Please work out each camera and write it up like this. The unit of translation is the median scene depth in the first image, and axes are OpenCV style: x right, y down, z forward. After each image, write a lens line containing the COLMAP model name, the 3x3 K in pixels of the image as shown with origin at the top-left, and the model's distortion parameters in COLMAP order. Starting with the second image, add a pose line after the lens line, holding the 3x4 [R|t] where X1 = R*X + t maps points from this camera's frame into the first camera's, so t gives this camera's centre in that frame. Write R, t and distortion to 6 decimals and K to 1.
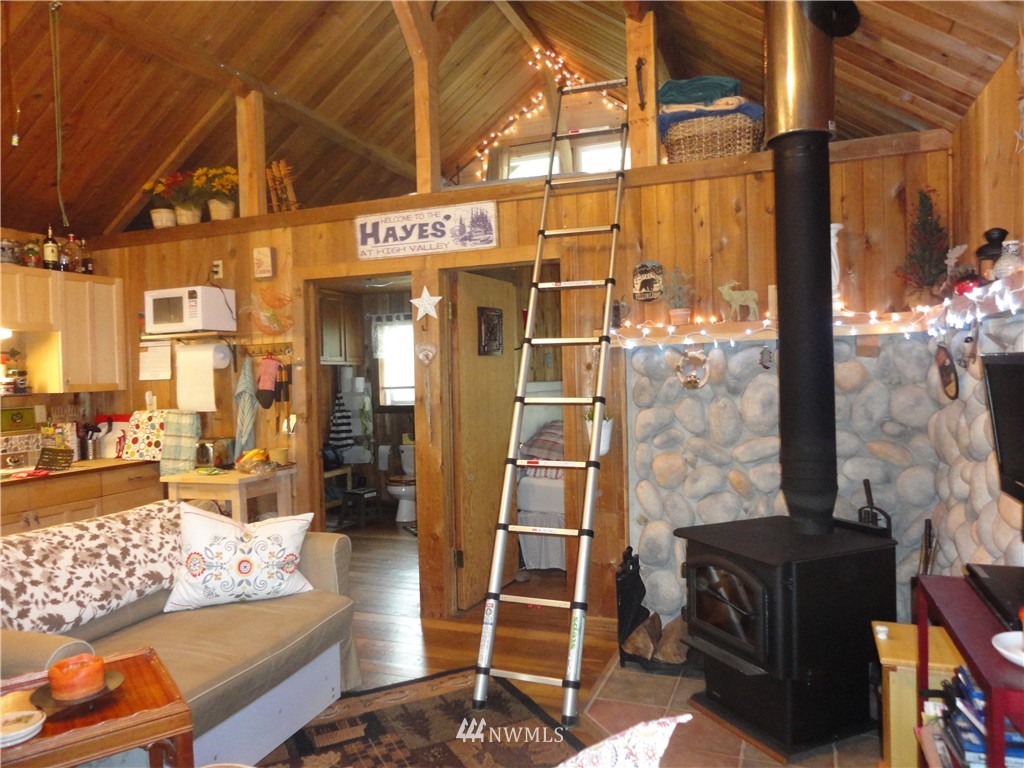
lens RADIAL K [[739.8, 0, 512.0], [0, 739.8, 384.0], [0, 0, 1]] dist [0.000791, -0.000283]
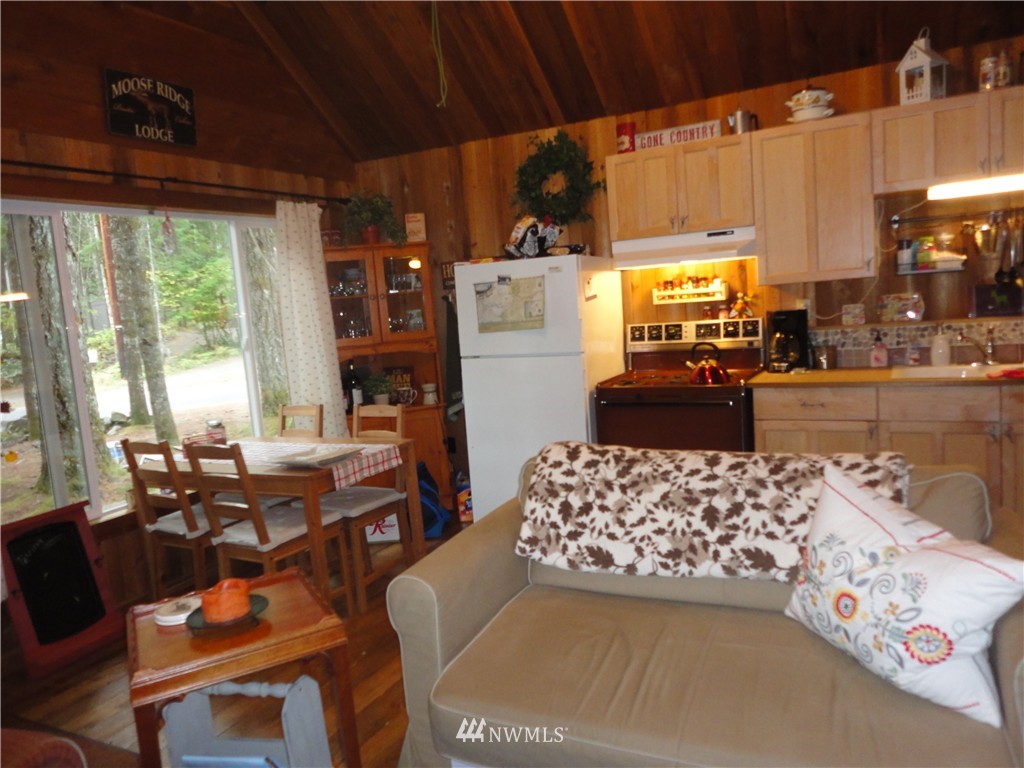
lens RADIAL K [[730.8, 0, 512.0], [0, 730.8, 384.0], [0, 0, 1]] dist [0.000201, -0.002252]
pose [[-0.103638, 0.149791, -0.983271, 0.115387], [0.069036, 0.987294, 0.143128, -0.007423], [0.992216, -0.053047, -0.112662, 0.539190]]
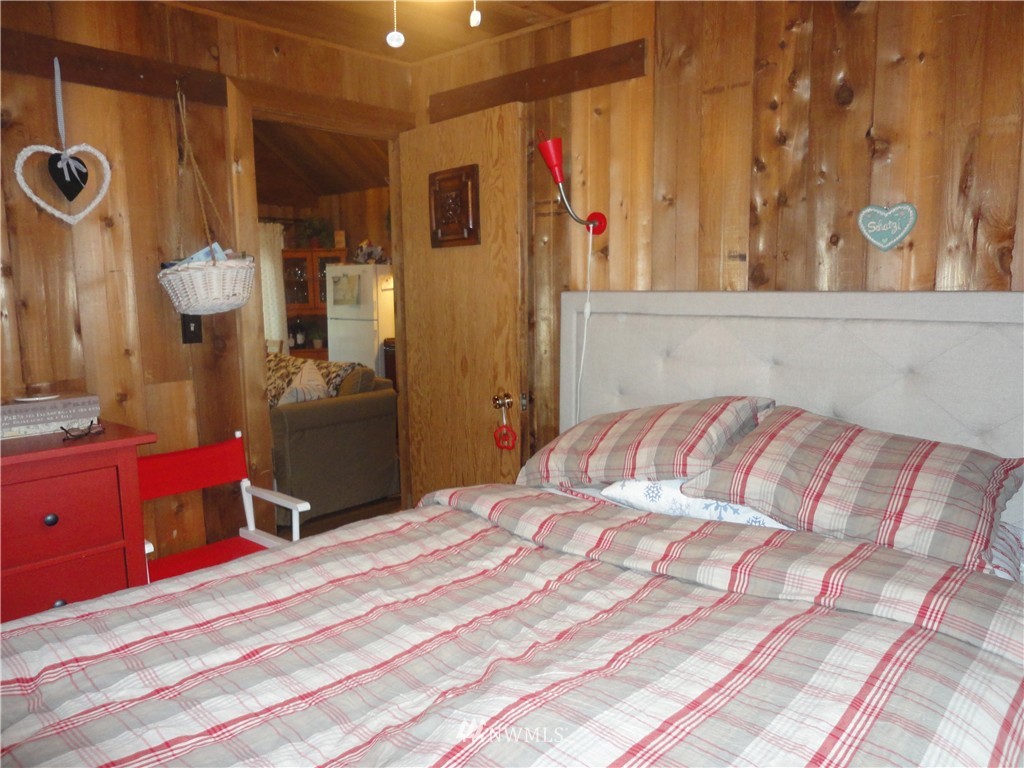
lens RADIAL K [[739.8, 0, 512.0], [0, 739.8, 384.0], [0, 0, 1]] dist [0.000791, -0.000283]
pose [[-0.365618, 0.150957, -0.918442, 0.573946], [0.010647, 0.987374, 0.158049, -0.023256], [0.930704, 0.048007, -0.362609, 1.329041]]
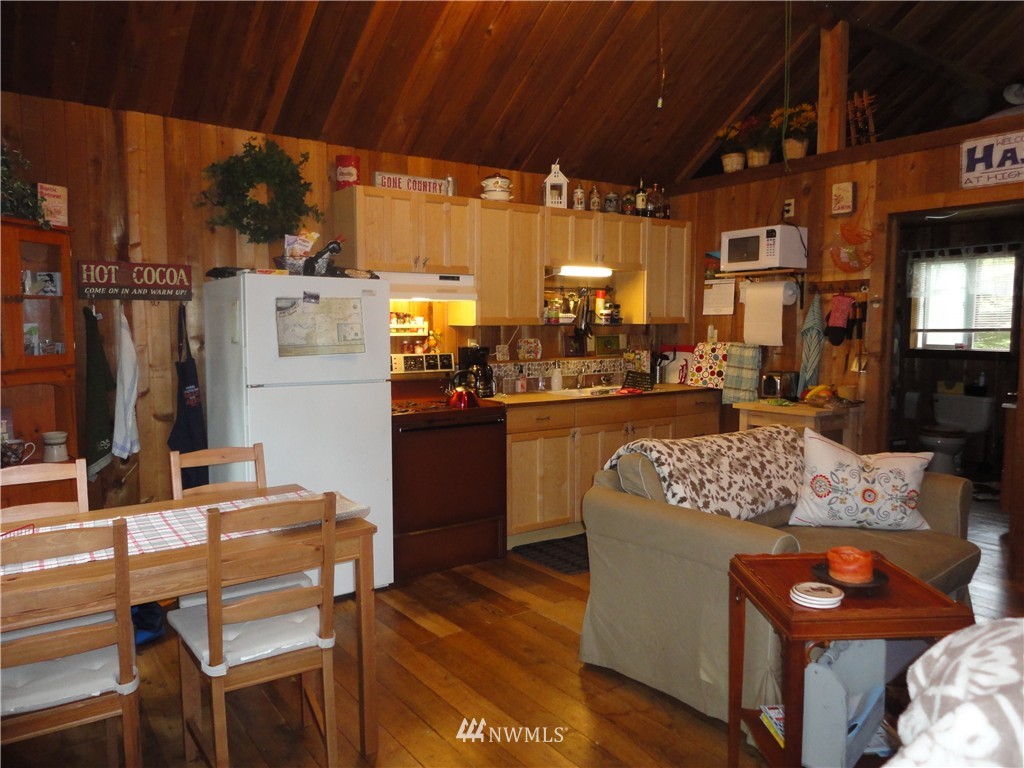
lens RADIAL K [[739.8, 0, 512.0], [0, 739.8, 384.0], [0, 0, 1]] dist [0.000791, -0.000283]
pose [[0.835813, 0.073591, -0.544060, -0.147898], [-0.030001, 0.995617, 0.088580, 0.009274], [0.548194, -0.057714, 0.834358, -0.086376]]
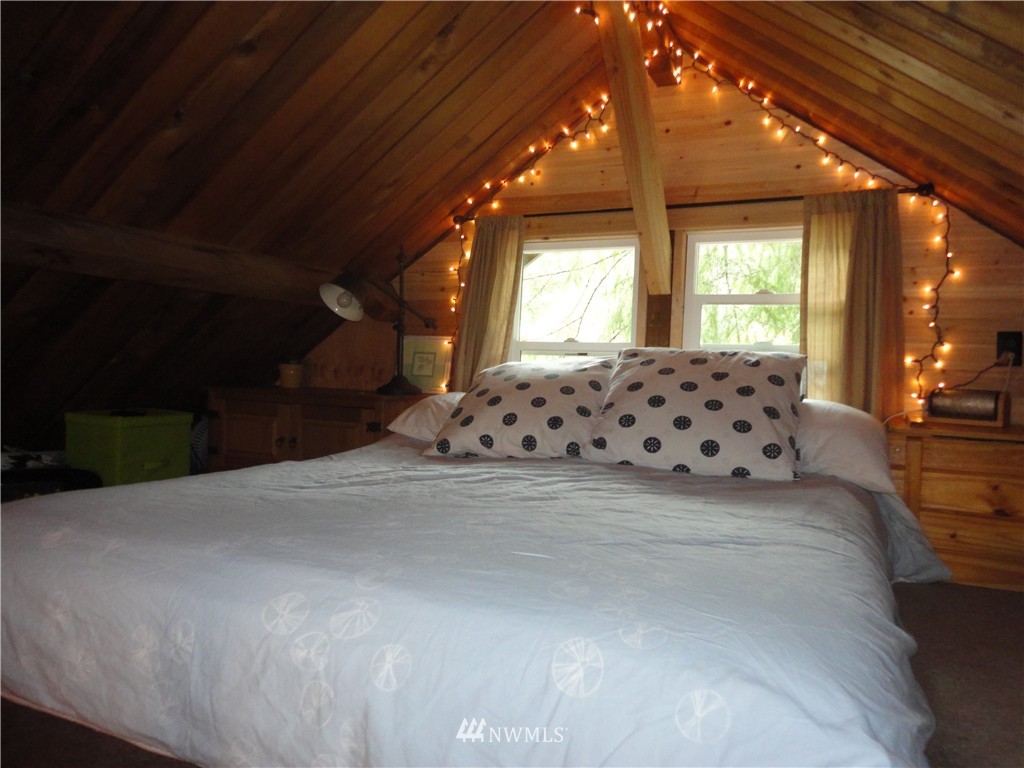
lens RADIAL K [[739.8, 0, 512.0], [0, 739.8, 384.0], [0, 0, 1]] dist [0.000791, -0.000283]
pose [[0.995829, 0.066397, -0.062582, 0.035823], [-0.066234, 0.997793, 0.004677, -0.349740], [0.062755, -0.000513, 0.998029, 0.888938]]
